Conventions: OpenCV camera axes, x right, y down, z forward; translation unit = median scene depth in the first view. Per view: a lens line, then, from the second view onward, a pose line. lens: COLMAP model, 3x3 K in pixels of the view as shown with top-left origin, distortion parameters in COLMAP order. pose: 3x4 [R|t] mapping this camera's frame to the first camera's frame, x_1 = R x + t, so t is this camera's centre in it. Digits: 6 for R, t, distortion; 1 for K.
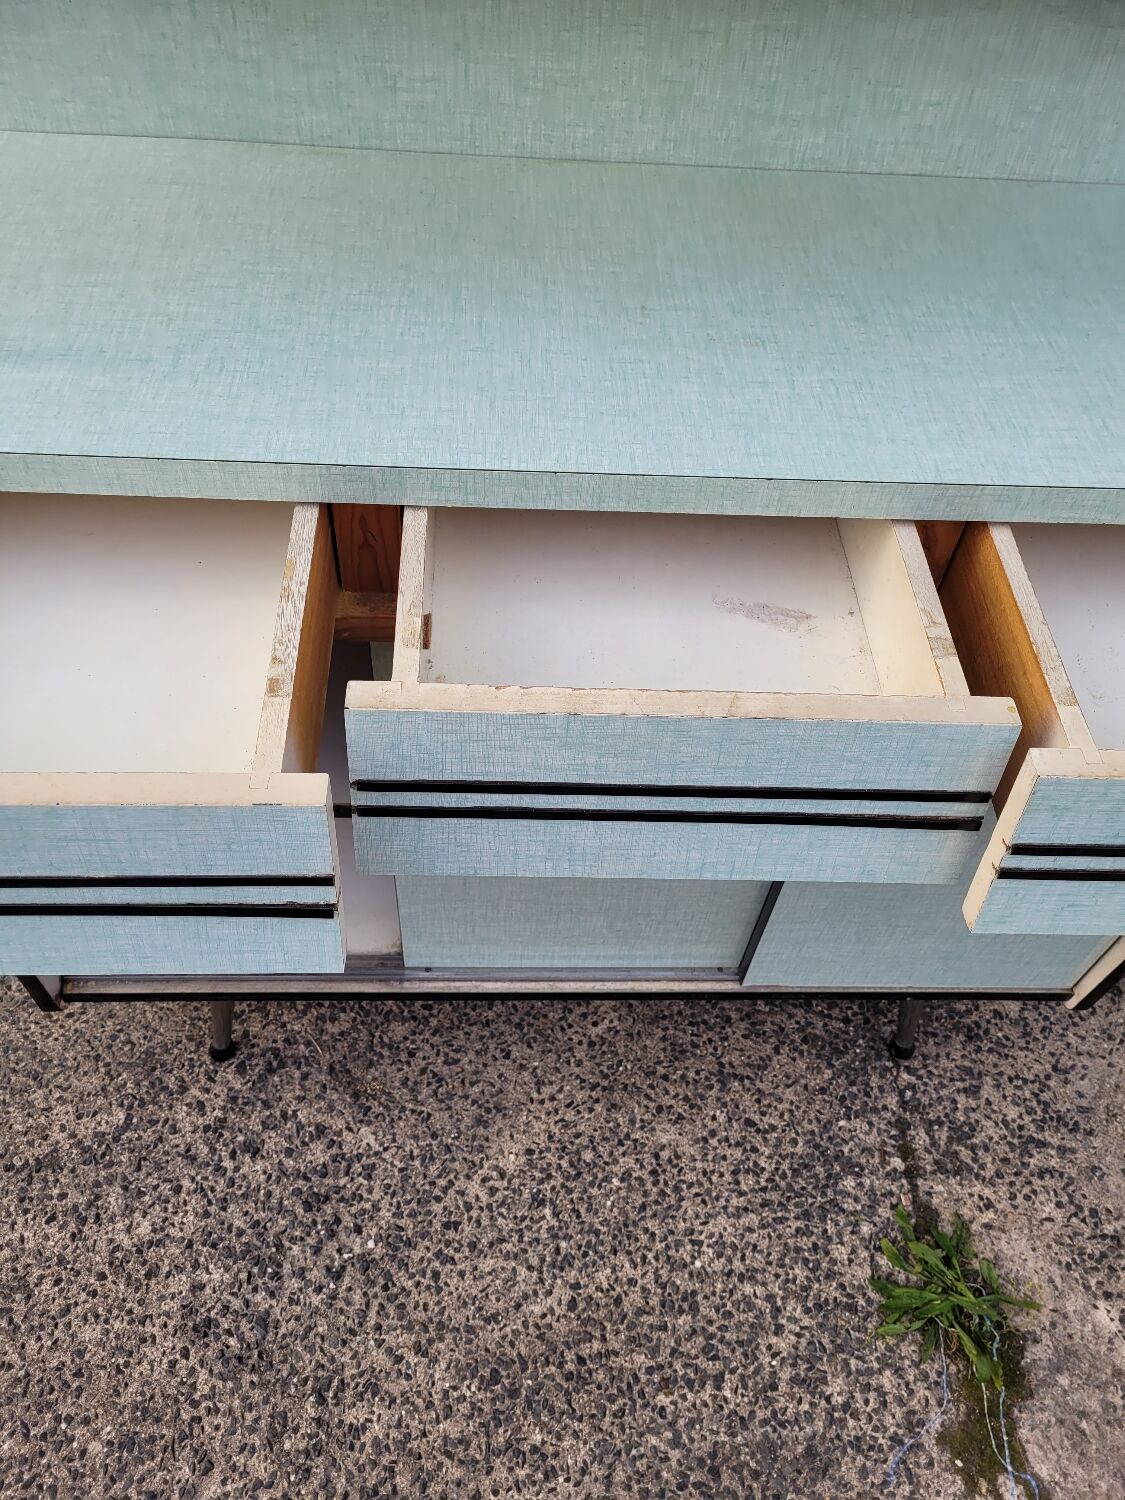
lens RADIAL K [[1140.7, 0, 556.8], [0, 1140.7, 758.7], [0, 0, 1]] dist [0.046242, -0.044276]
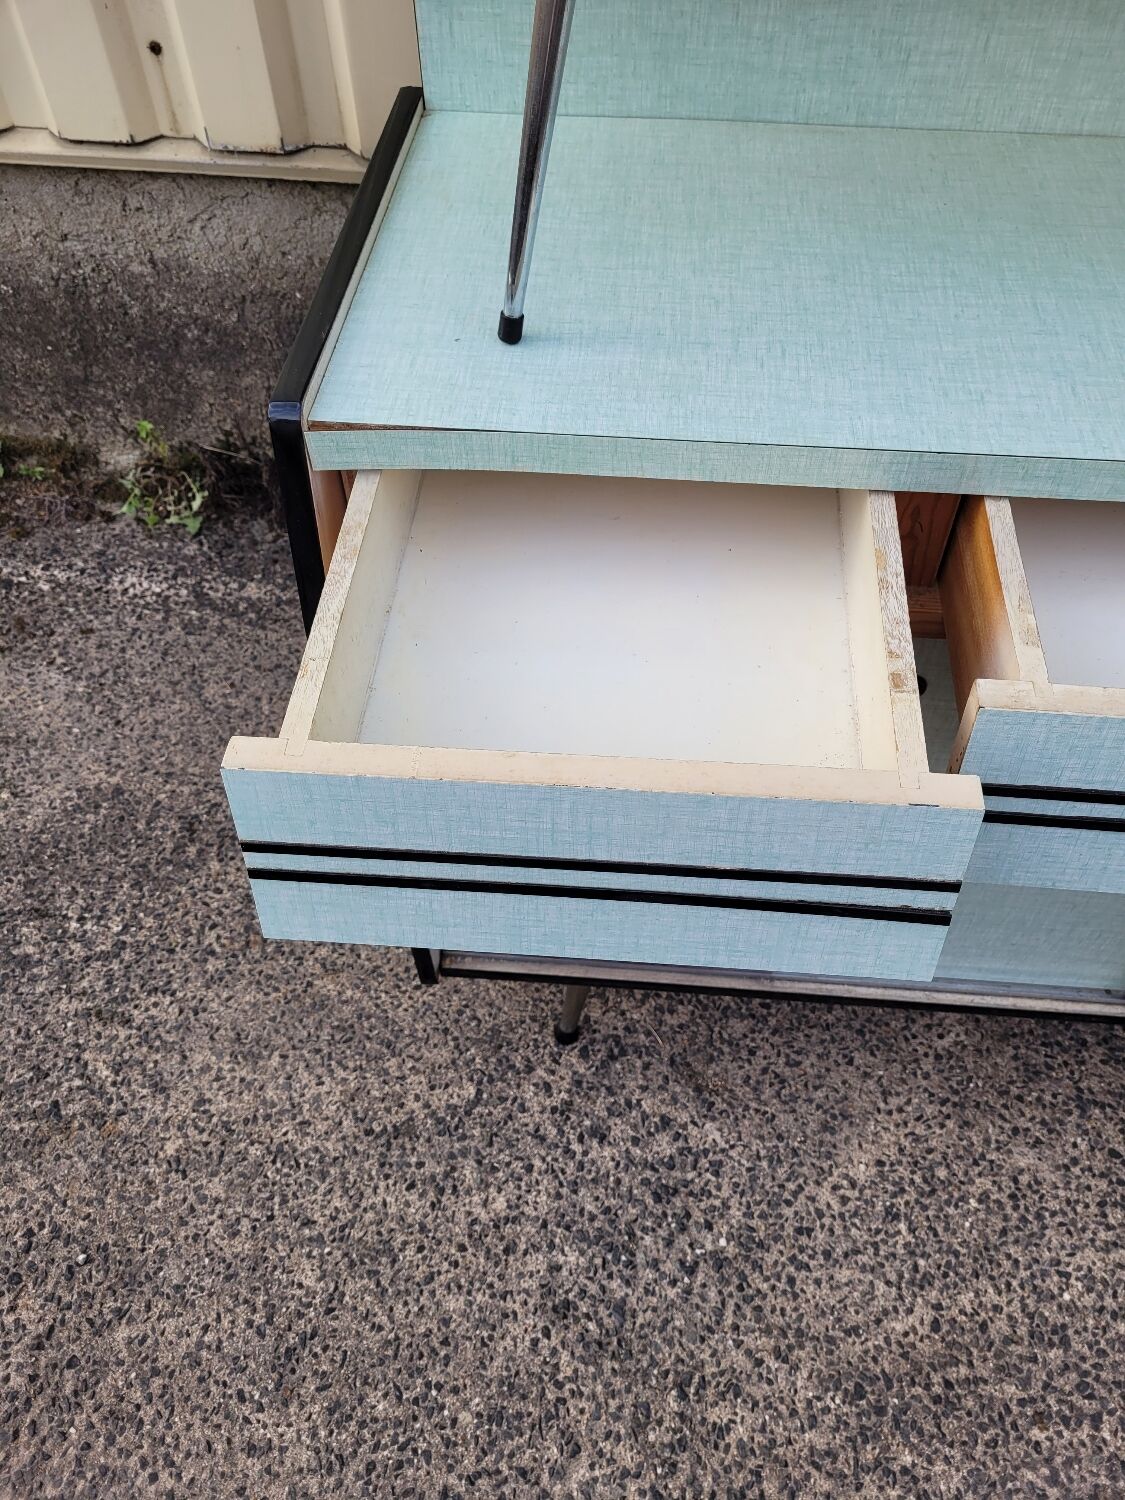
lens RADIAL K [[1142.6, 0, 588.2], [0, 1142.6, 757.0], [0, 0, 1]] dist [0.045417, -0.046511]
pose [[0.992848, 0.048548, -0.109066, -0.184153], [-0.047804, 0.998812, 0.009421, 0.001798], [0.109394, -0.004140, 0.993990, 0.005248]]
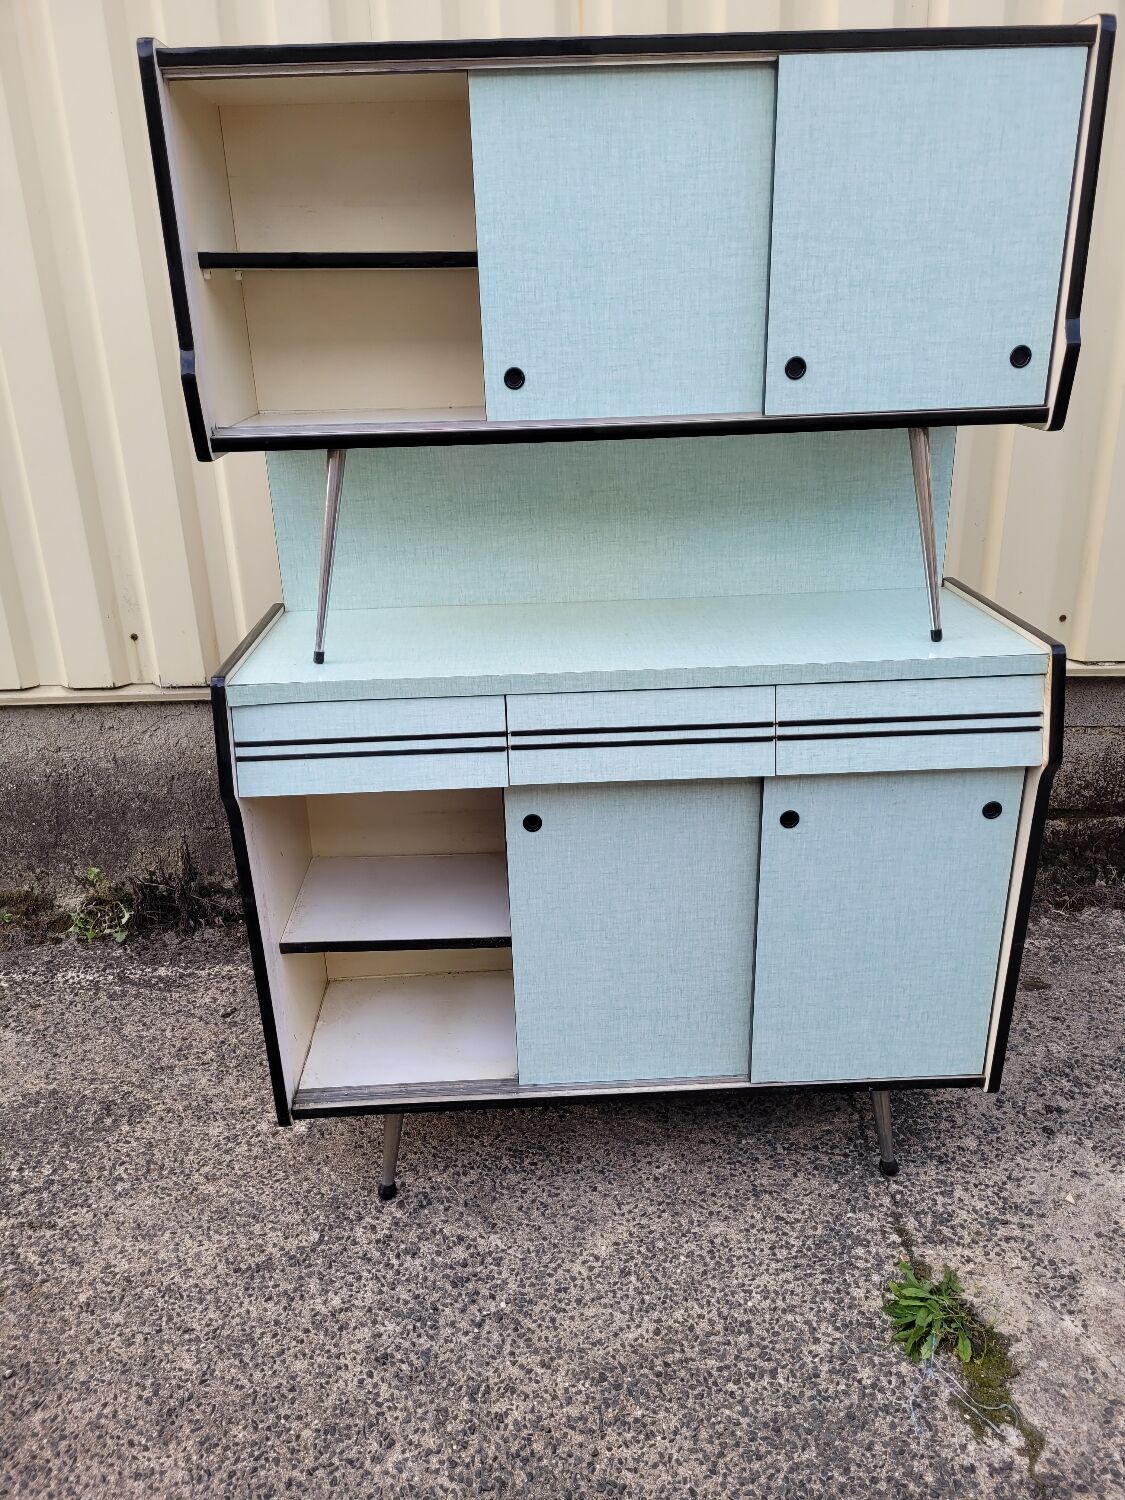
lens RADIAL K [[1128.5, 0, 559.4], [0, 1128.5, 770.7], [0, 0, 1]] dist [0.061407, -0.056455]
pose [[0.996298, -0.082959, -0.022549, -0.014466], [0.061138, 0.868121, -0.492572, 0.526975], [0.060439, 0.489370, 0.869979, -0.442541]]
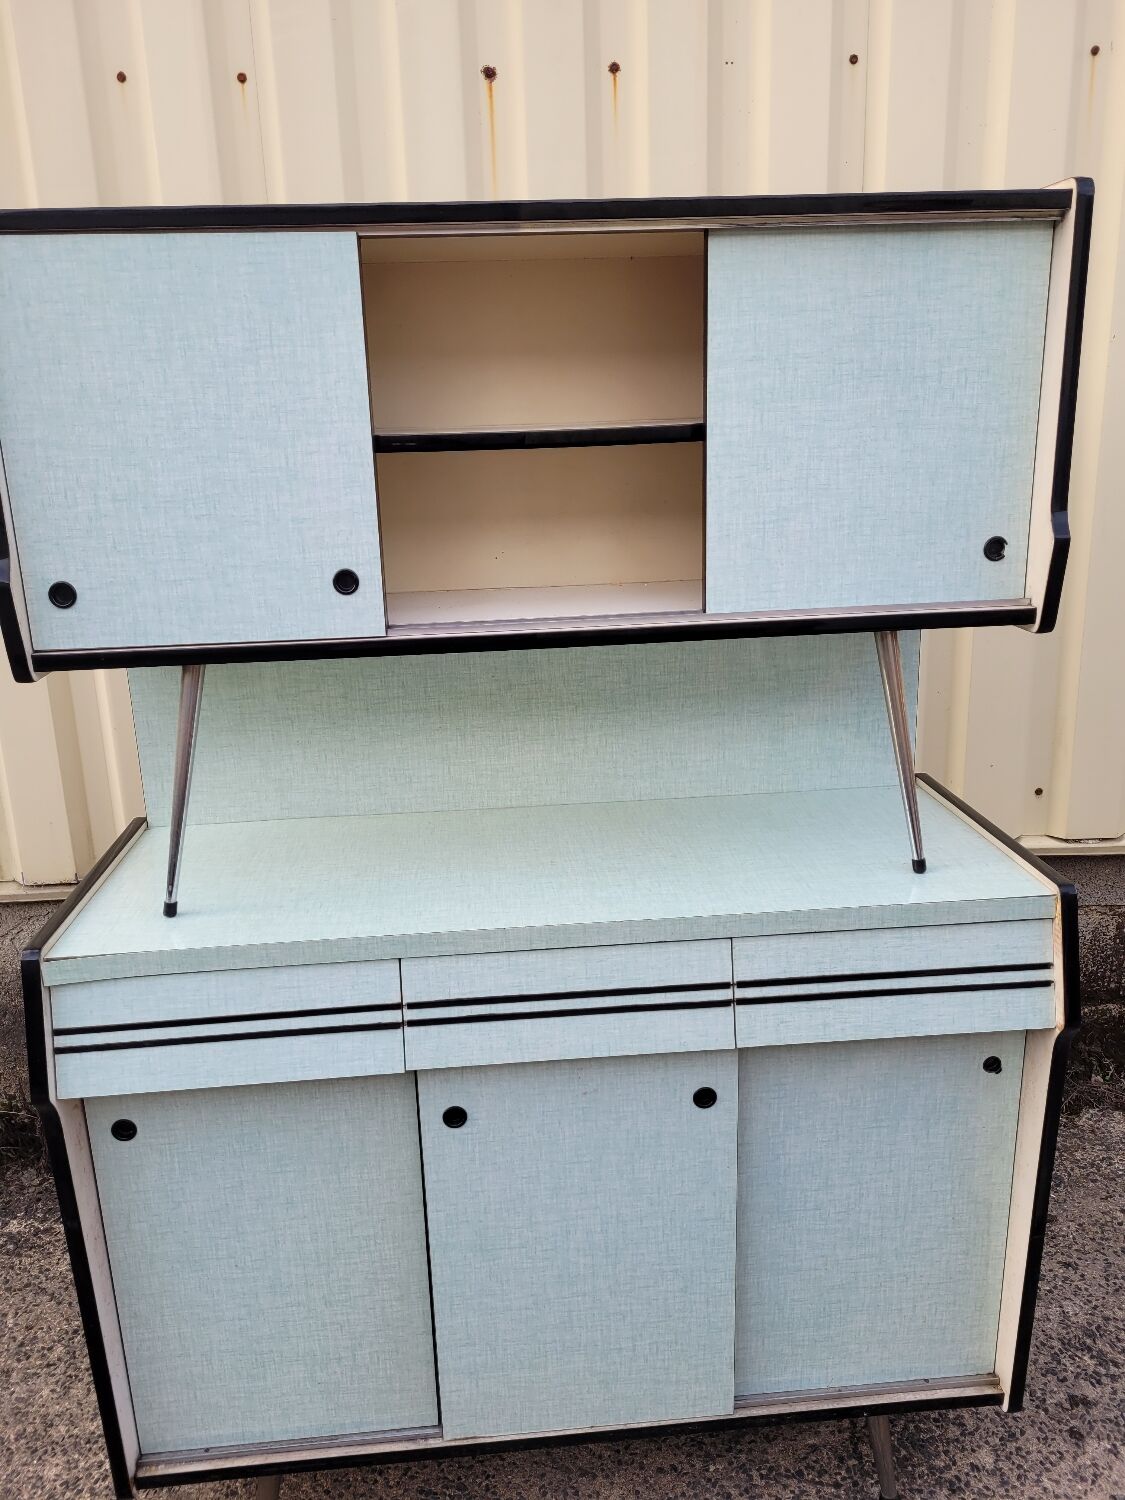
lens RADIAL K [[1128.0, 0, 556.8], [0, 1128.0, 739.2], [0, 0, 1]] dist [0.056282, -0.045567]
pose [[0.994650, -0.099064, 0.029284, 0.030476], [0.097528, 0.807088, -0.582321, 0.294588], [0.034052, 0.582062, 0.812431, -0.335462]]
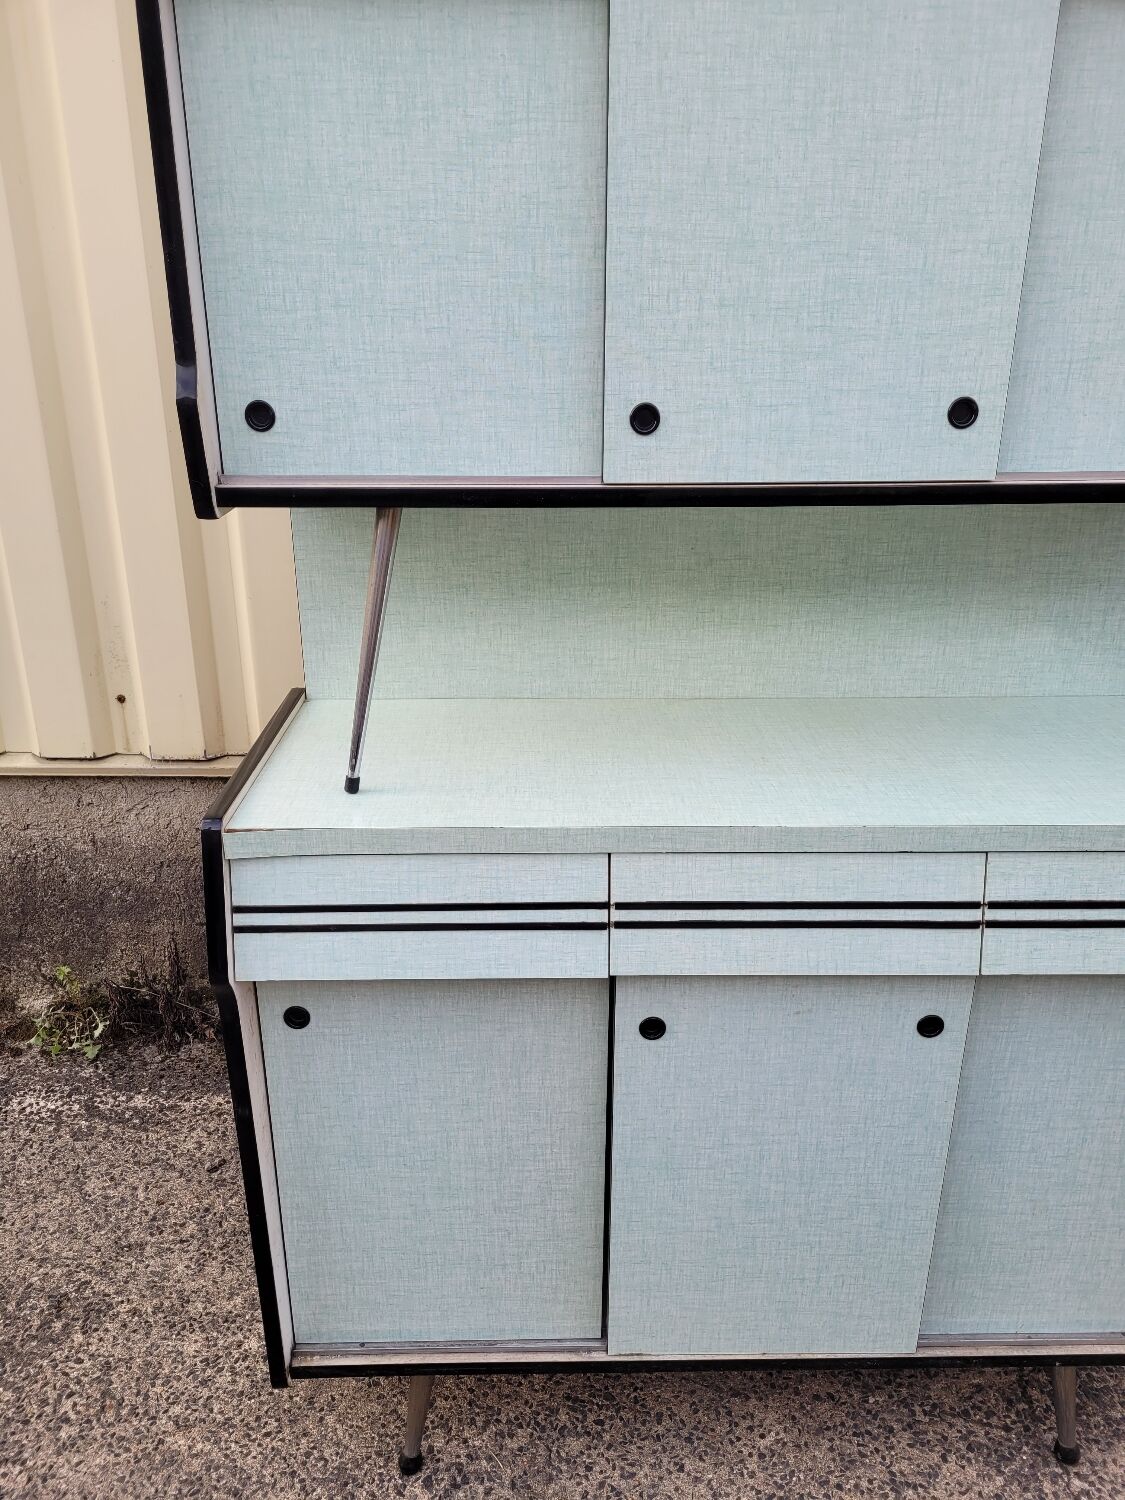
lens RADIAL K [[1129.8, 0, 558.4], [0, 1129.8, 768.0], [0, 0, 1]] dist [0.052907, -0.045133]
pose [[0.998440, -0.048337, -0.027943, -0.101705], [0.027803, 0.864457, -0.501938, 0.246526], [0.048418, 0.500378, 0.864452, -0.227922]]
